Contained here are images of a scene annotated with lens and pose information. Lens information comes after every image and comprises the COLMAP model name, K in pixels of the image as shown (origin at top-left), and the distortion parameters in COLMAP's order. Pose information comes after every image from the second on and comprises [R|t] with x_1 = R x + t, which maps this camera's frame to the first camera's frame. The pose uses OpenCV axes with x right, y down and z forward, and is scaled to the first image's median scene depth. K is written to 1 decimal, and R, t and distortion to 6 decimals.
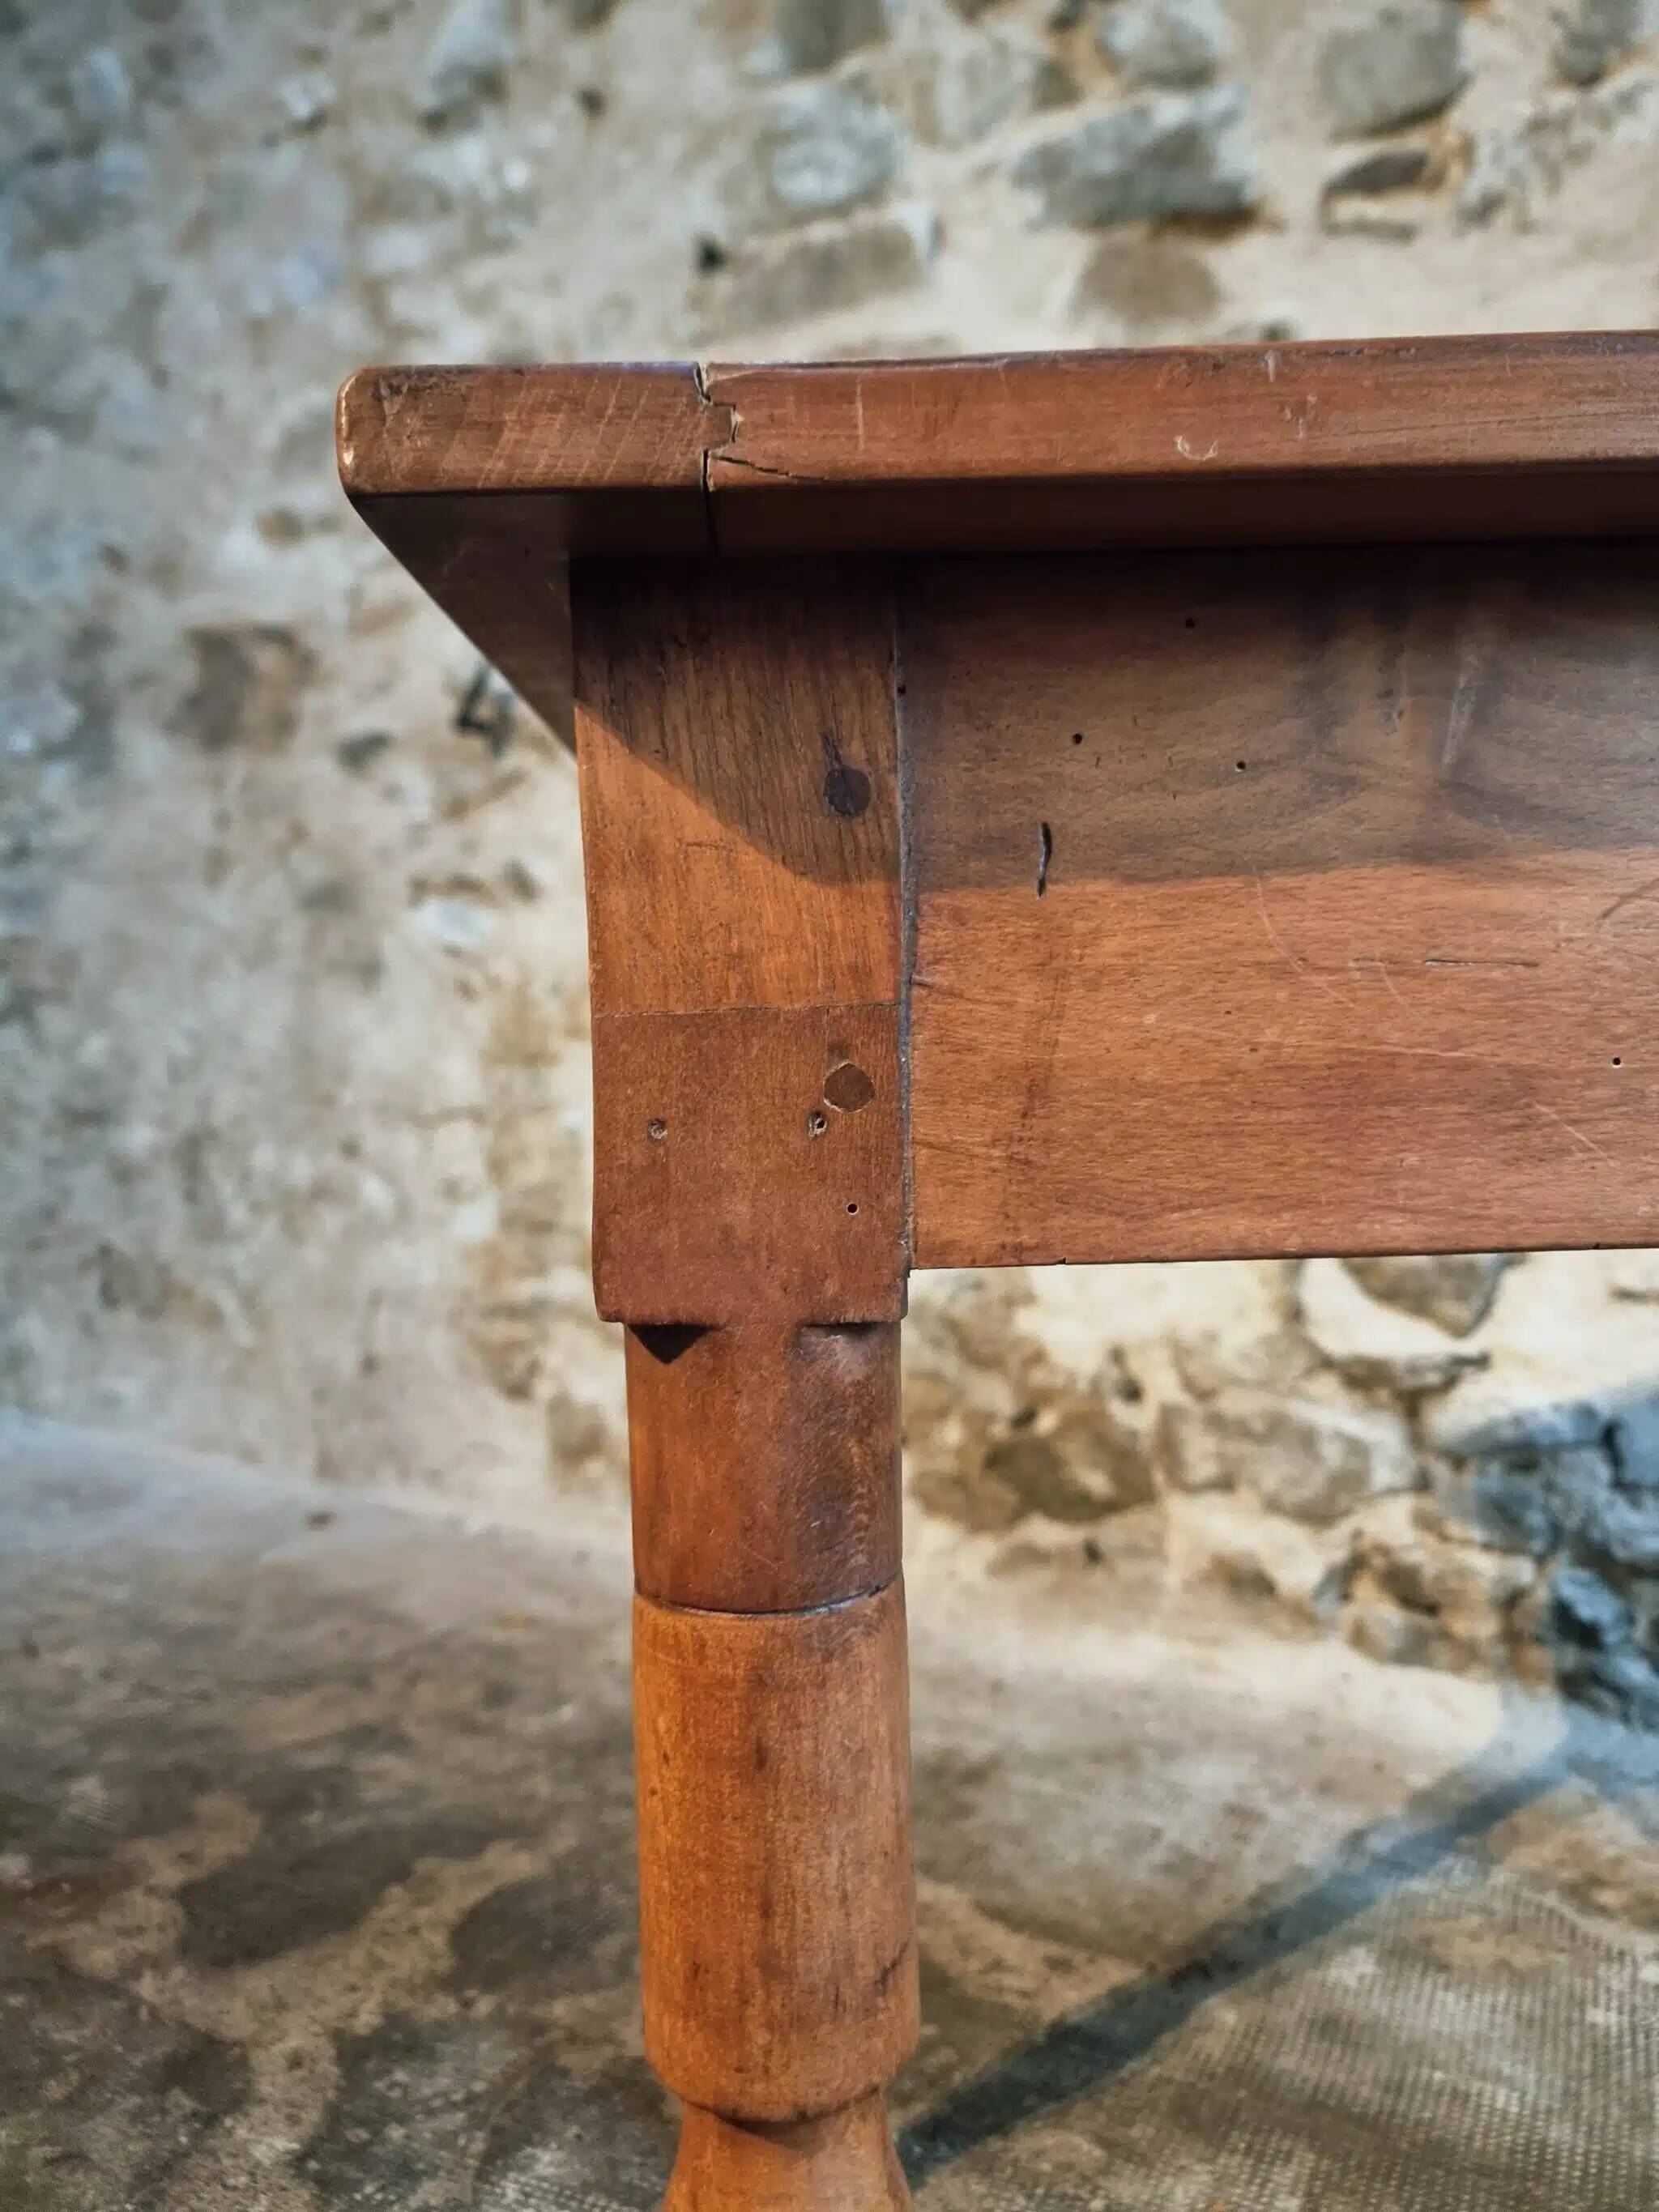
lens RADIAL K [[1574.1, 0, 814.5], [0, 1574.1, 1093.7], [0, 0, 1]] dist [0.042160, -0.053536]
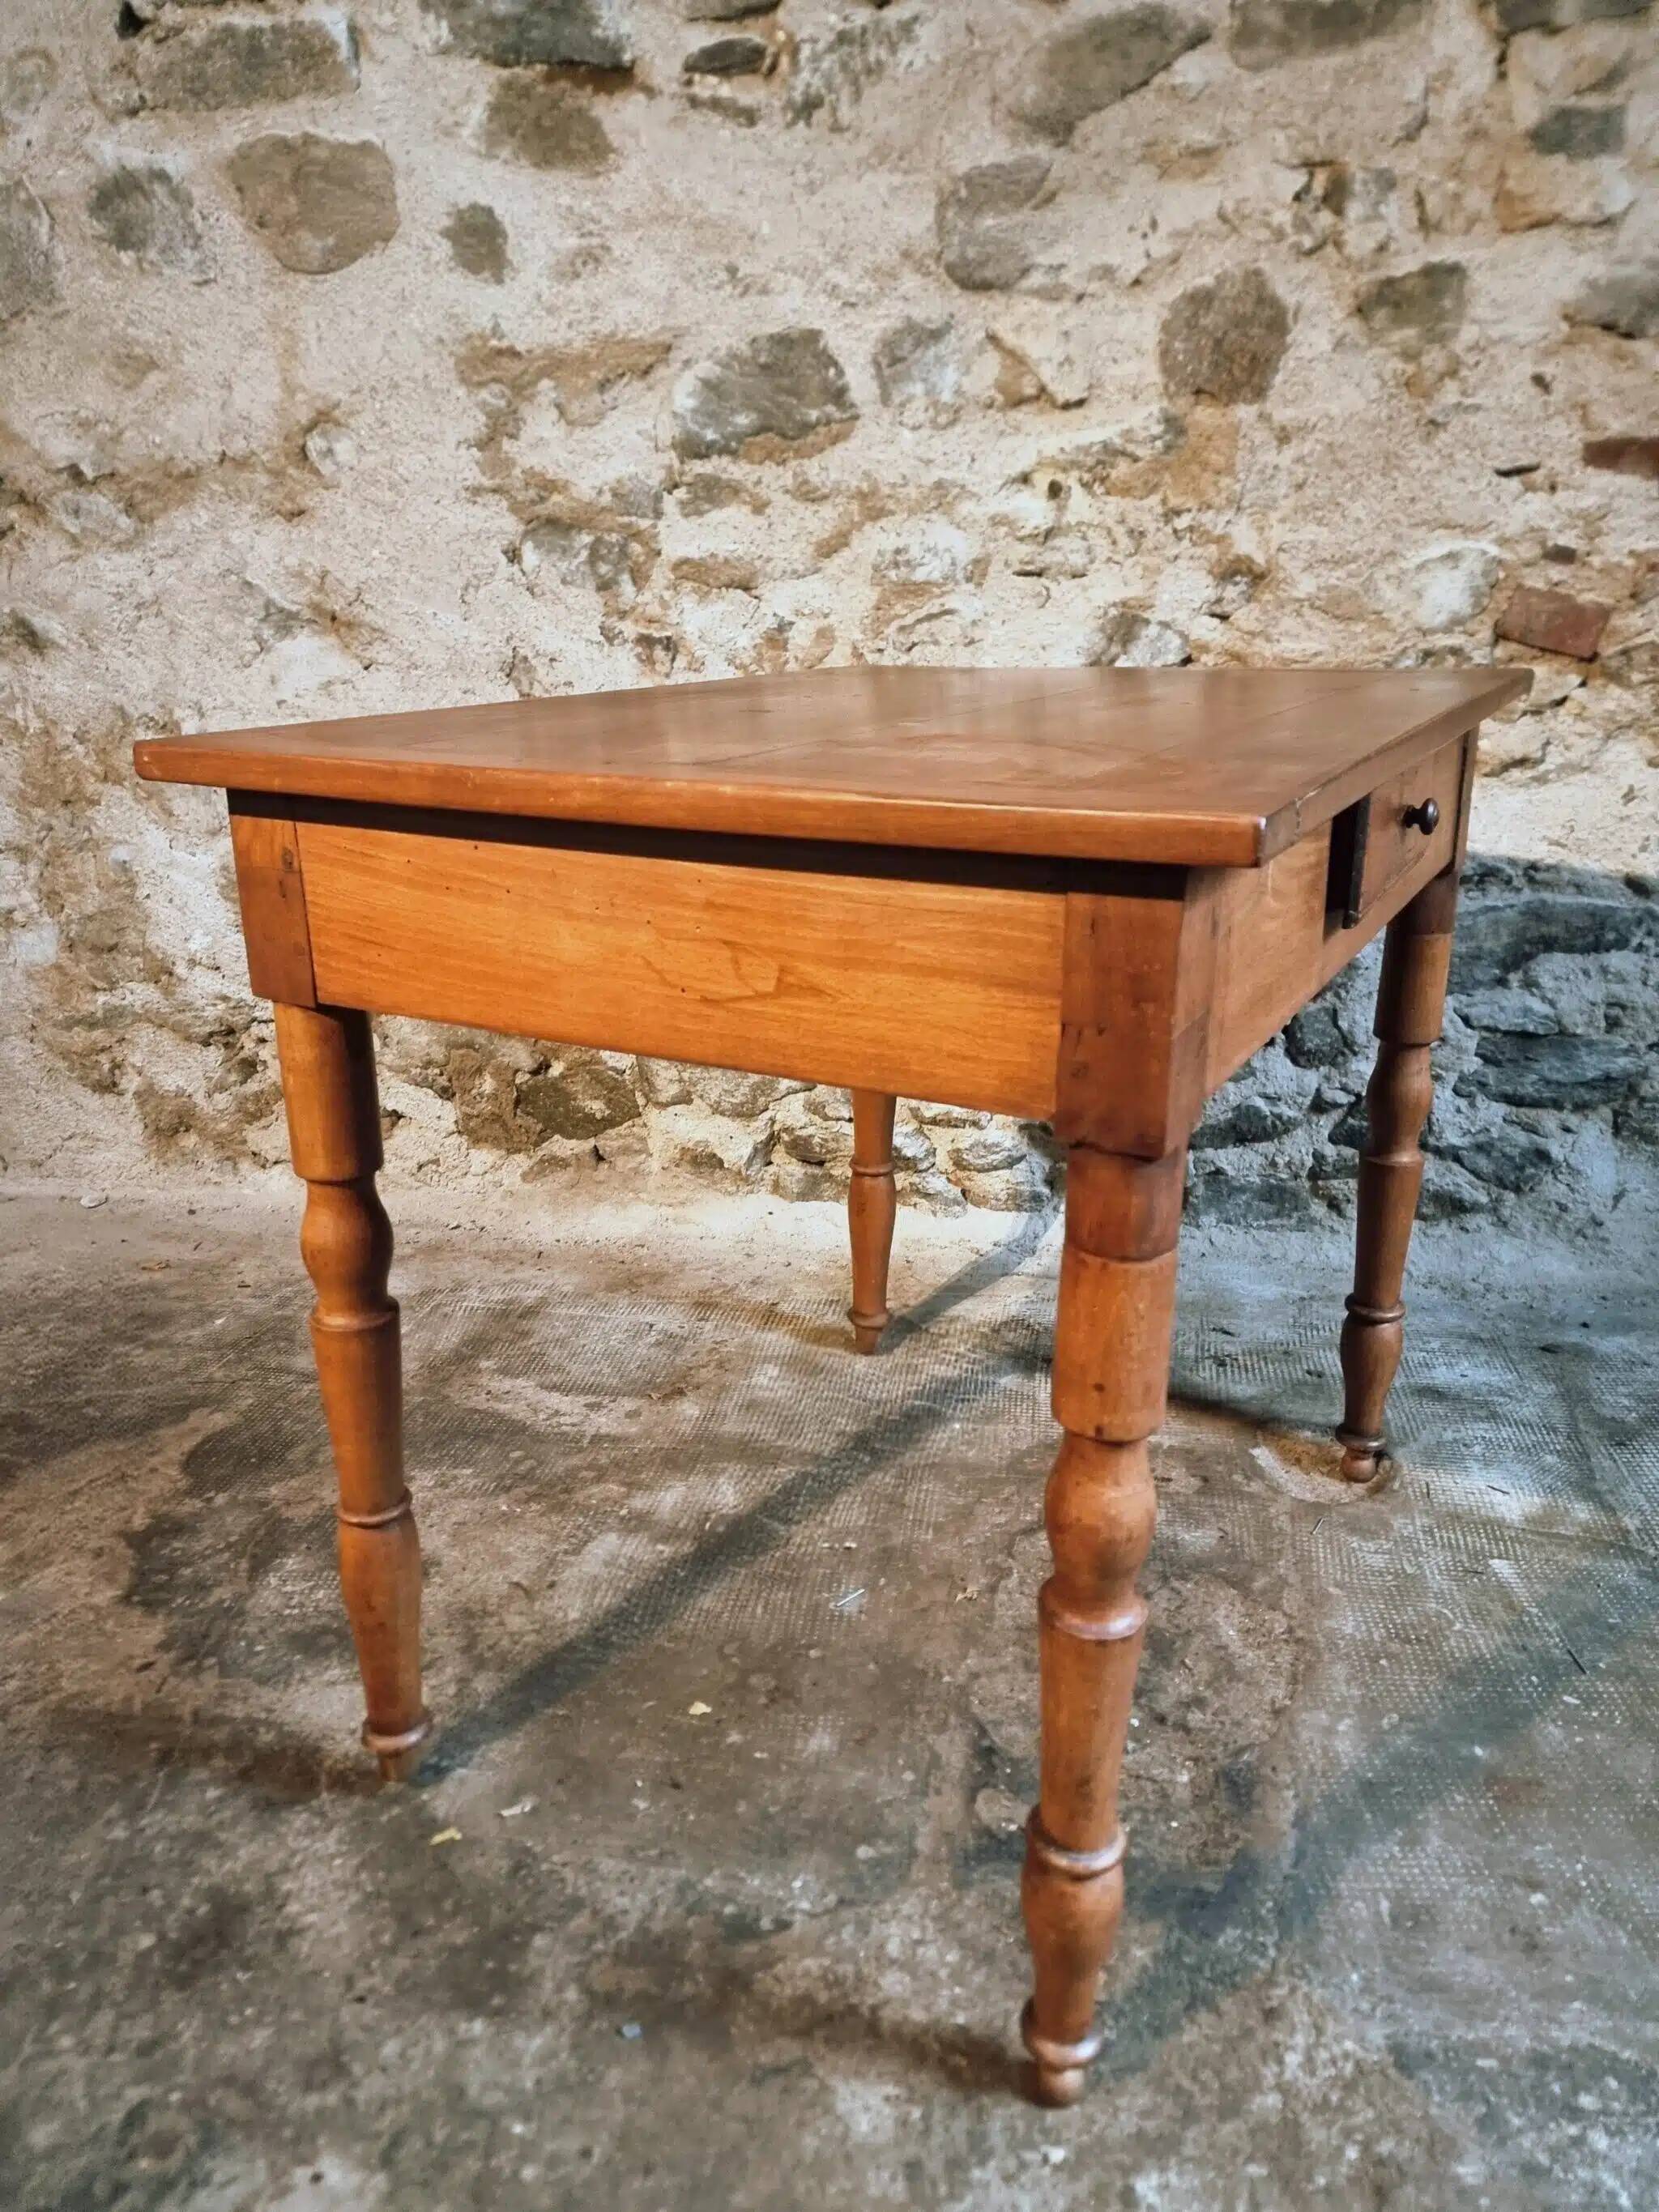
lens RADIAL K [[1529.7, 0, 799.2], [0, 1529.7, 1136.4], [0, 0, 1]] dist [0.066858, -0.064119]
pose [[0.949869, -0.130414, 0.284150, -0.046547], [0.047368, 0.958386, 0.281517, -0.121556], [-0.309040, -0.253945, 0.916519, -0.357898]]
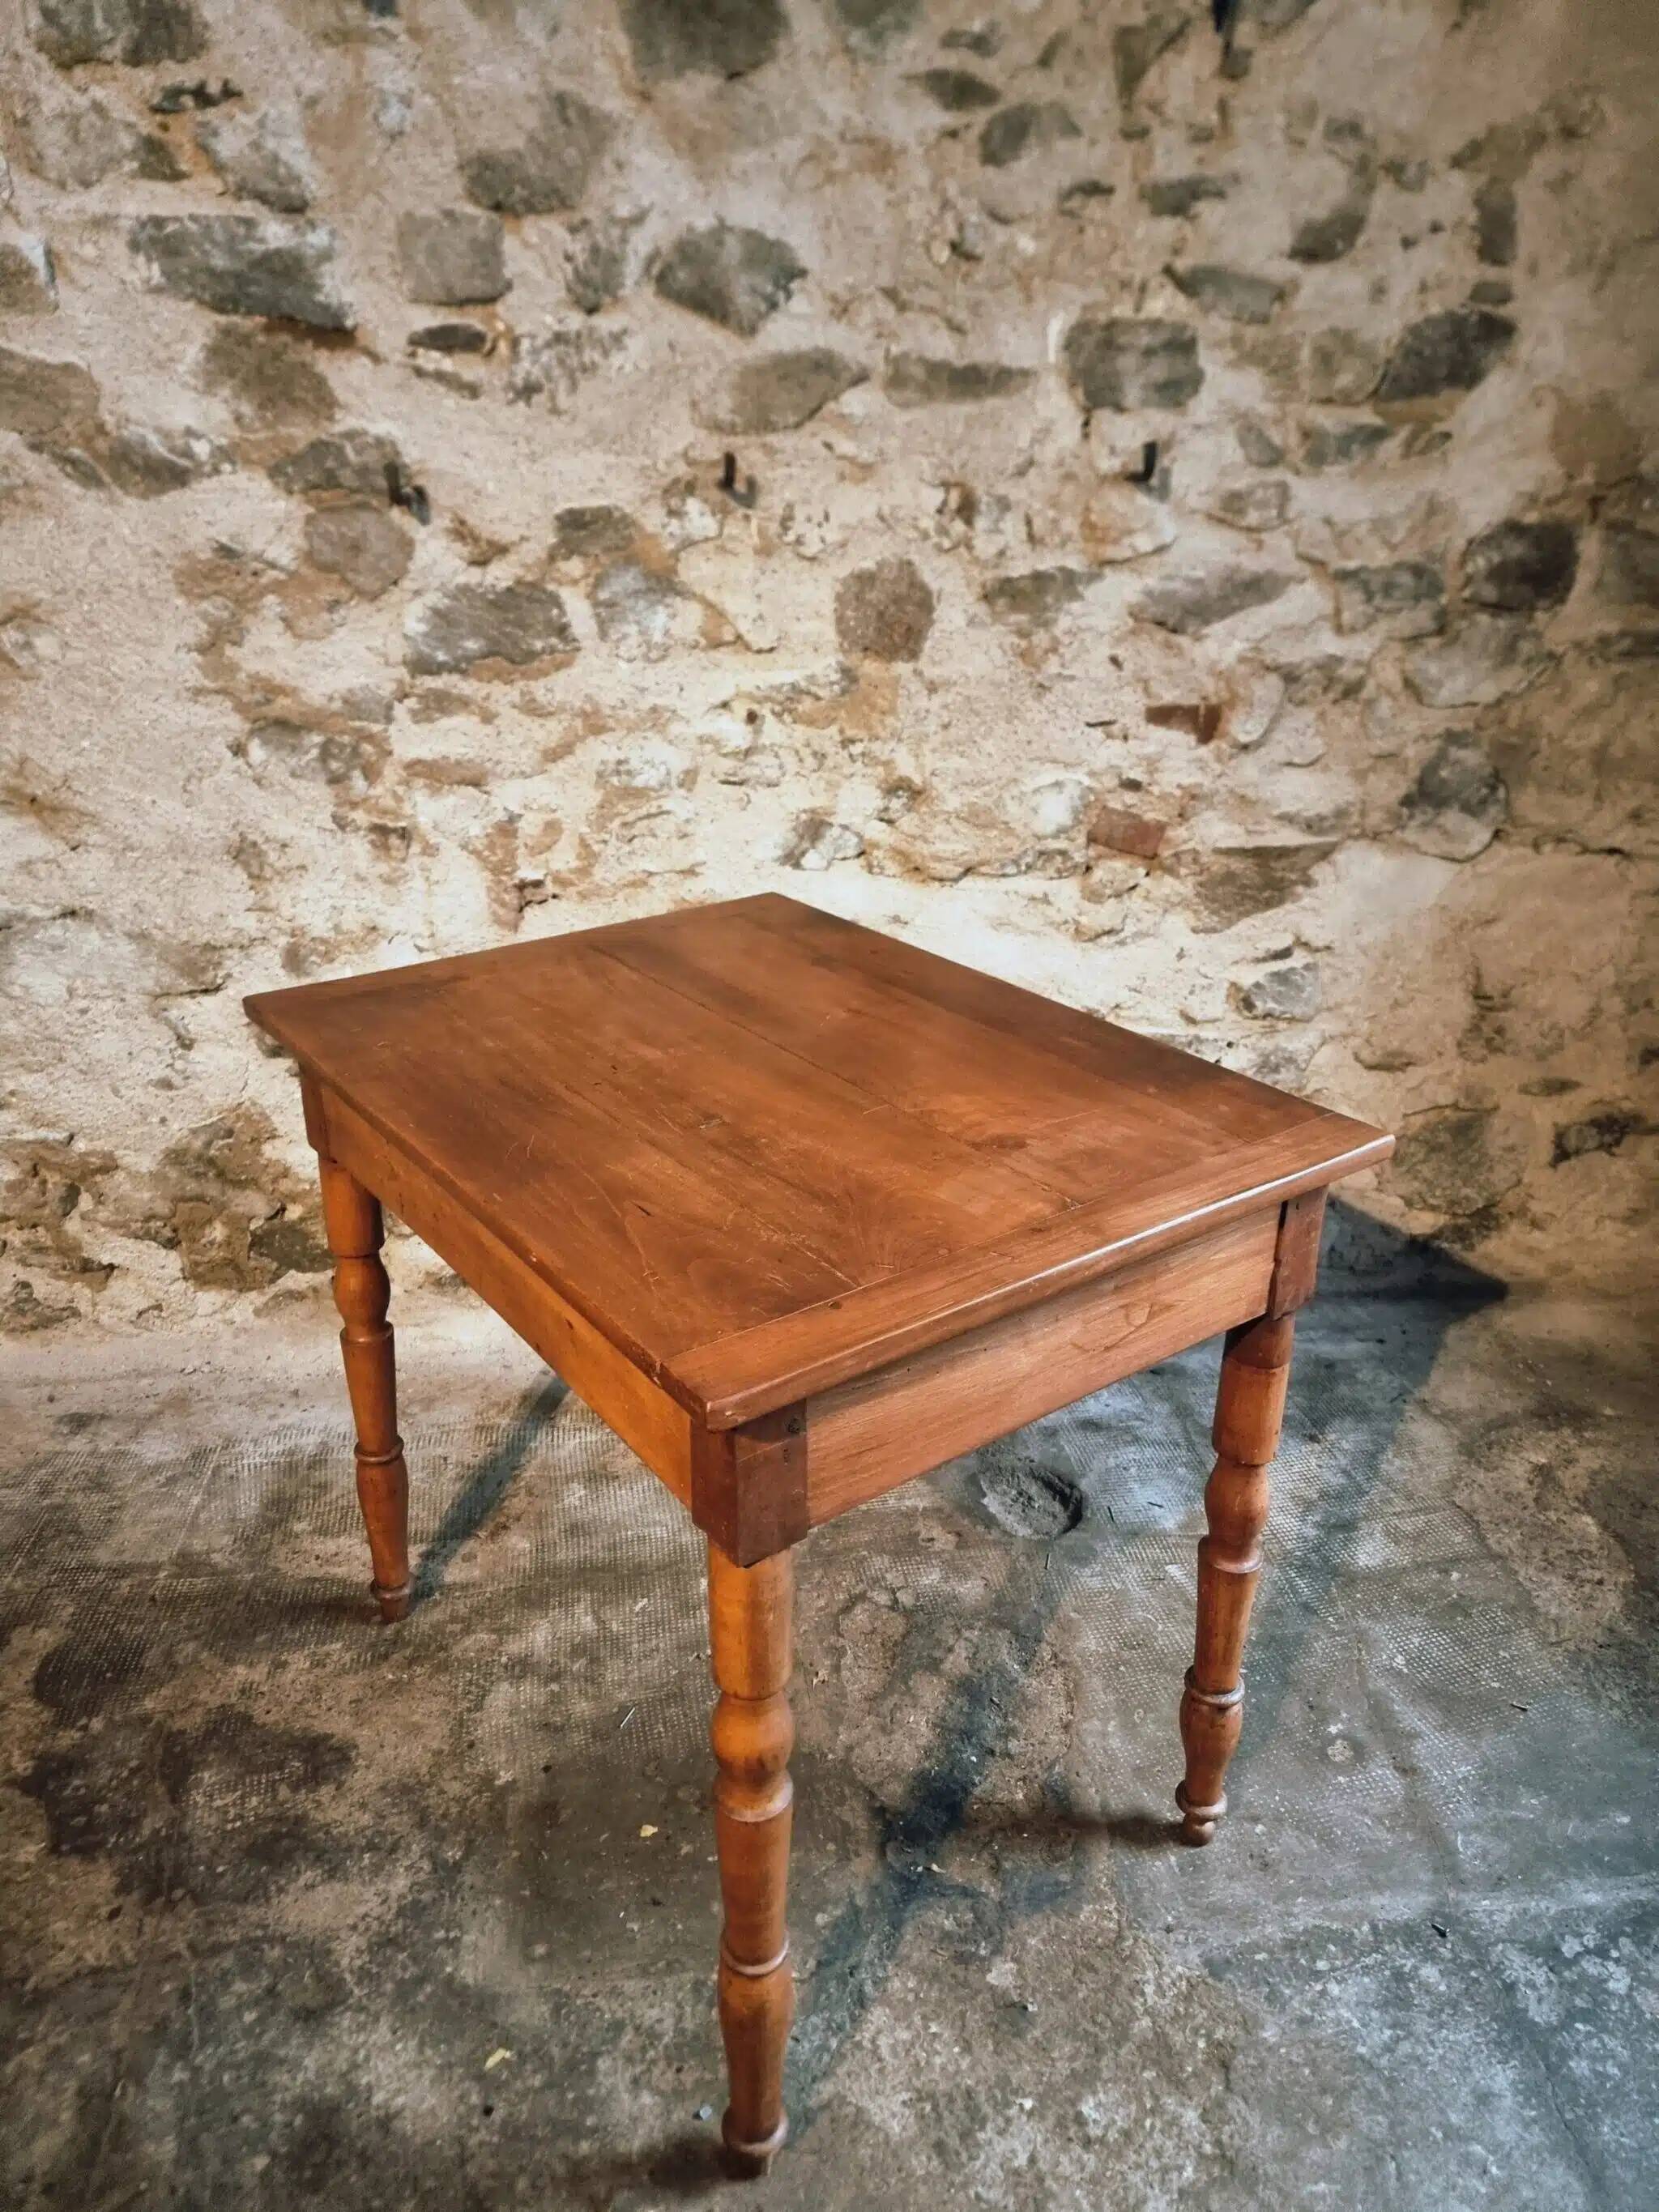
lens RADIAL K [[1536.6, 0, 831.5], [0, 1536.6, 1093.3], [0, 0, 1]] dist [0.074306, -0.078860]
pose [[0.777597, -0.220427, 0.588859, -0.340380], [0.015274, 0.942881, 0.332779, -0.433329], [-0.628577, -0.249774, 0.736549, -0.375844]]
